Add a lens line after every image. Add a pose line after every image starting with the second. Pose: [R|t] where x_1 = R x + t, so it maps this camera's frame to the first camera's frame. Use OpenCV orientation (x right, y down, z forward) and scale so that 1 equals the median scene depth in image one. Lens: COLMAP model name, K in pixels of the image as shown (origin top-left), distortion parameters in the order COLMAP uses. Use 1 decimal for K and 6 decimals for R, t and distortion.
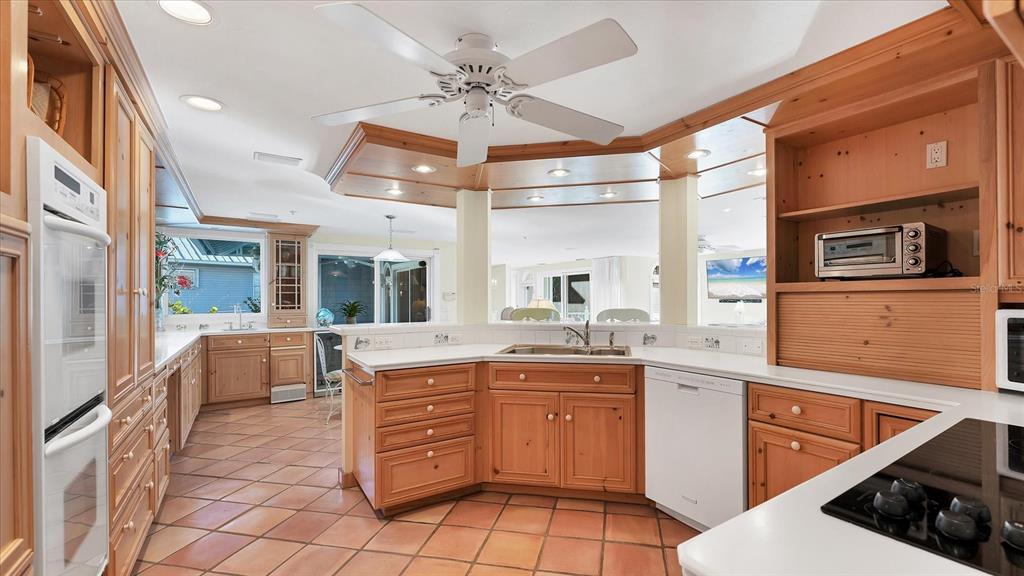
lens RADIAL K [[416.1, 0, 513.9], [0, 416.1, 294.5], [0, 0, 1]] dist [0.000394, 0.000128]
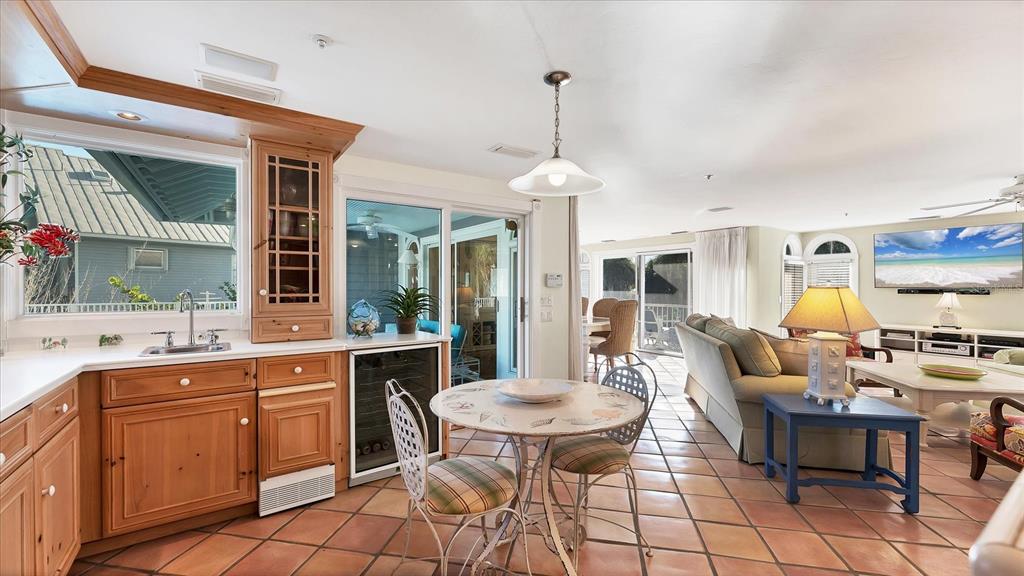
lens RADIAL K [[424.8, 0, 500.2], [0, 424.8, 288.6], [0, 0, 1]] dist [0.005163, 0.000189]
pose [[0.999967, 0.007989, 0.001518, -0.300967], [-0.008010, 0.999866, 0.014310, 0.010075], [-0.001403, -0.014321, 0.999896, 0.501763]]
